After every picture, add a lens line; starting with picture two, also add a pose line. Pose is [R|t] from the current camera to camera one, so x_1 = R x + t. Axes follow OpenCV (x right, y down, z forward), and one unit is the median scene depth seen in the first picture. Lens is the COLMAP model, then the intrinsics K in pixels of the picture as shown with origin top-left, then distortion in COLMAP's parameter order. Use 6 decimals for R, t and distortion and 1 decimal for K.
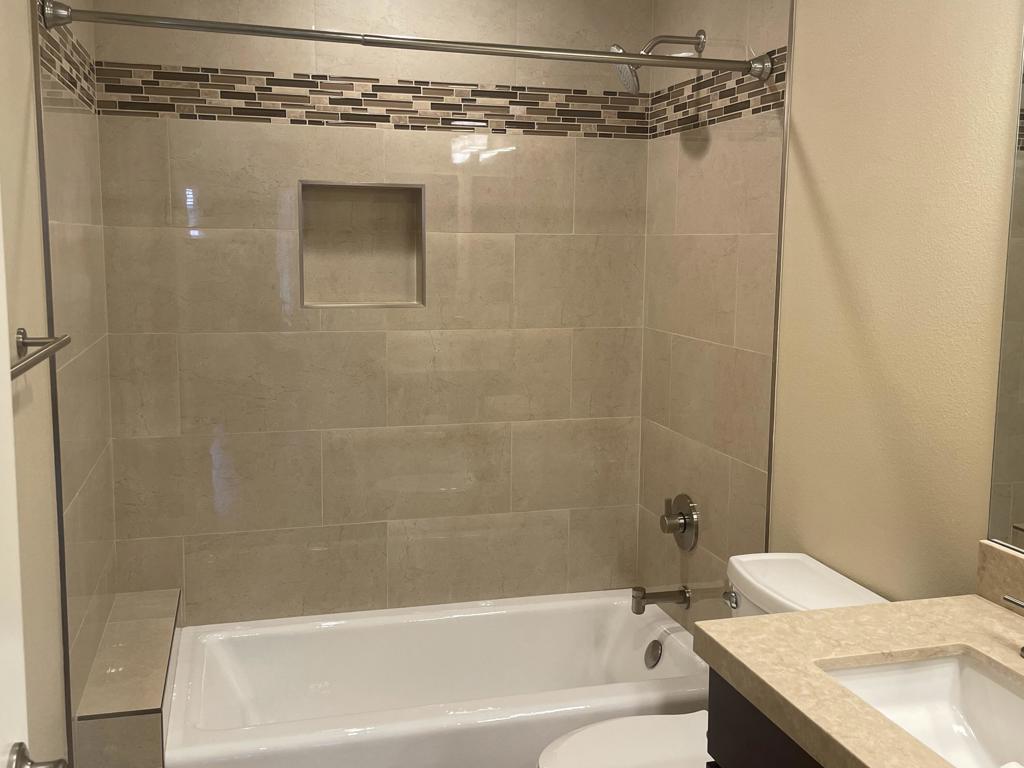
lens RADIAL K [[1001.7, 0, 513.7], [0, 1001.7, 374.1], [0, 0, 1]] dist [0.046143, 0.000000]
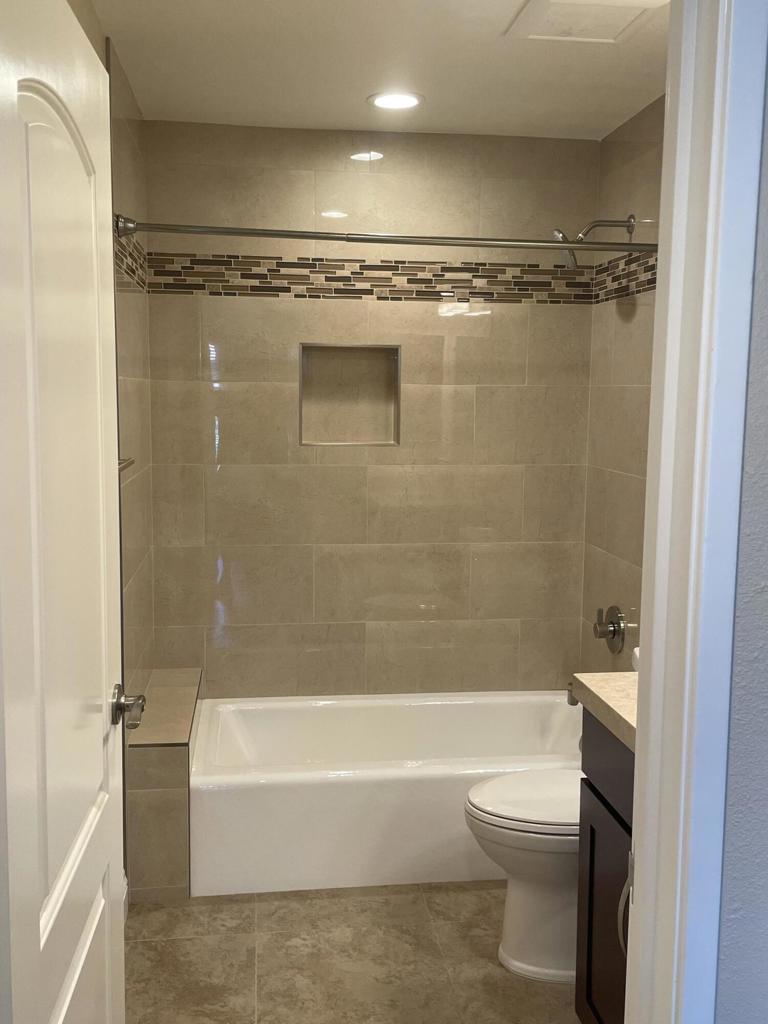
lens RADIAL K [[1001.7, 0, 384.0], [0, 1001.7, 516.0], [0, 0, 1]] dist [0.046143, 0.000000]
pose [[0.990421, 0.017120, -0.137017, 0.061445], [-0.018363, 0.999801, -0.007812, 0.028463], [0.136856, 0.010253, 0.990538, -0.207047]]
